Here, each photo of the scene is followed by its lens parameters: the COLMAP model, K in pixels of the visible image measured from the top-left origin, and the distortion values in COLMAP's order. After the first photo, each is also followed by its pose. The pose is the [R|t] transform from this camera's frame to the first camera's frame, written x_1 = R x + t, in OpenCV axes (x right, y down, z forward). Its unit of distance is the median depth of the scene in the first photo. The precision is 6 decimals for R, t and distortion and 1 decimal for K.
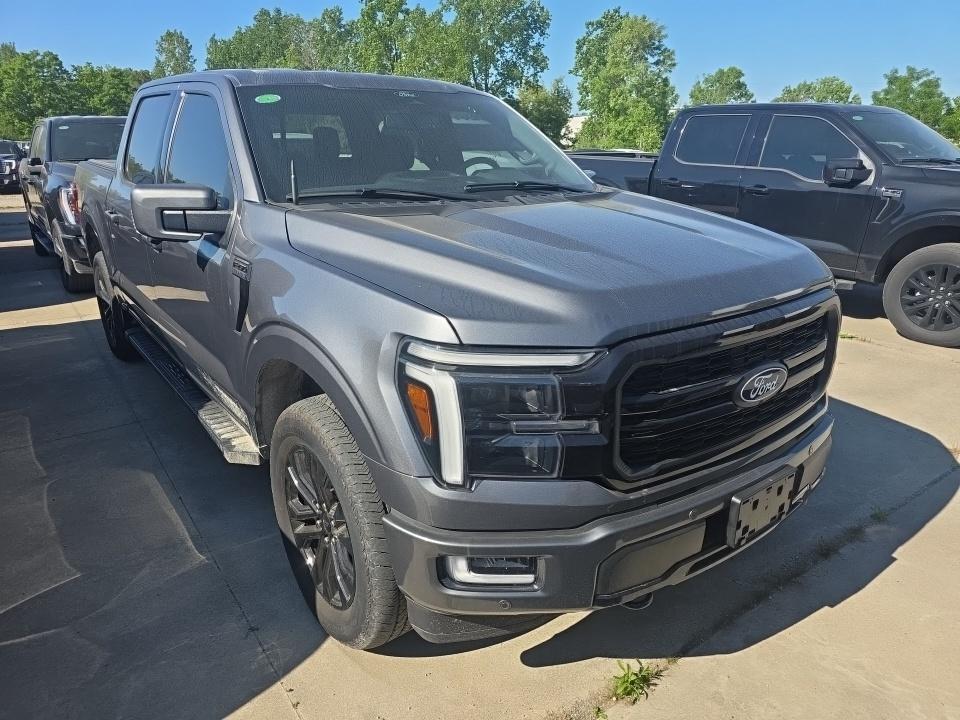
lens RADIAL K [[651.7, 0, 480.0], [0, 651.7, 360.0], [0, 0, 1]] dist [0.048524, -0.042186]
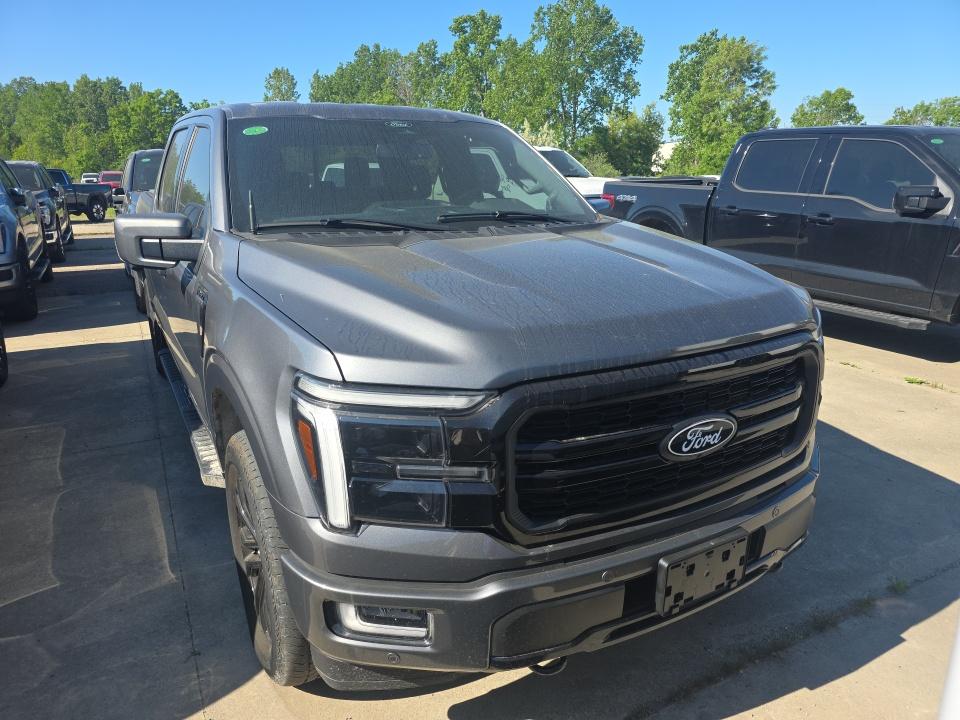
lens RADIAL K [[650.3, 0, 479.9], [0, 650.3, 373.8], [0, 0, 1]] dist [0.048774, -0.043955]
pose [[0.989630, 0.036076, -0.139035, 0.198116], [-0.038682, 0.999122, -0.016084, -0.018356], [0.138333, 0.021295, 0.990157, 0.051380]]
